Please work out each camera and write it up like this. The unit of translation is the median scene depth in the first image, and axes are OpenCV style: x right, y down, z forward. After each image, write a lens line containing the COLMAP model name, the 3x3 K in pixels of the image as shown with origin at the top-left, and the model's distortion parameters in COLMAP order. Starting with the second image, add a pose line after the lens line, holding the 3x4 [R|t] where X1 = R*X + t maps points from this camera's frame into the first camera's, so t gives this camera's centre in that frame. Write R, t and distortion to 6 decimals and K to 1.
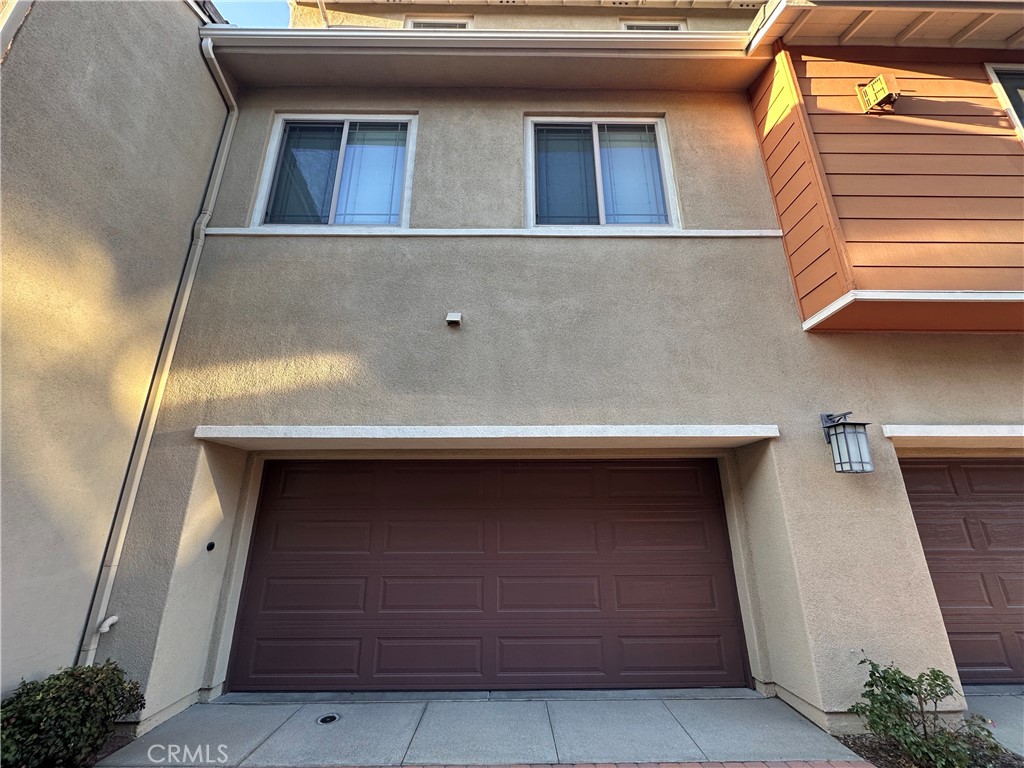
lens RADIAL K [[409.5, 0, 512.0], [0, 409.5, 385.5], [0, 0, 1]] dist [-0.003824, 0.000179]
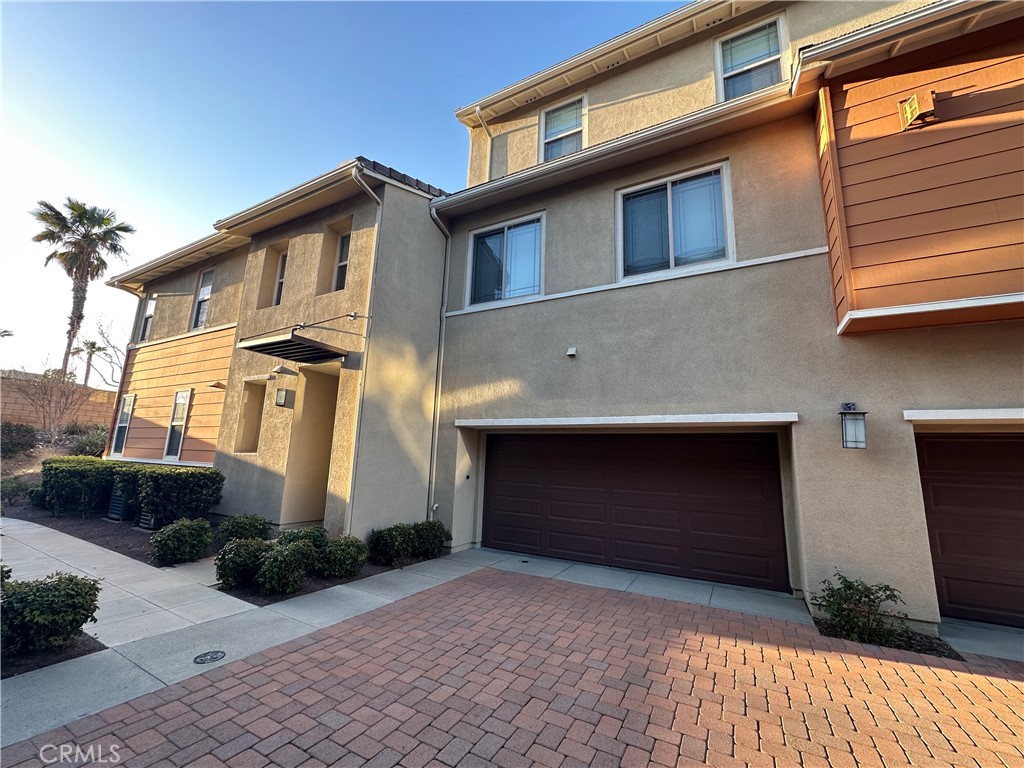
lens RADIAL K [[409.5, 0, 512.0], [0, 409.5, 385.3], [0, 0, 1]] dist [-0.003824, 0.000179]
pose [[0.872623, -0.056097, -0.485162, 0.442635], [0.112157, 0.989850, 0.087276, -0.201040], [0.475341, -0.130573, 0.870058, -0.575570]]
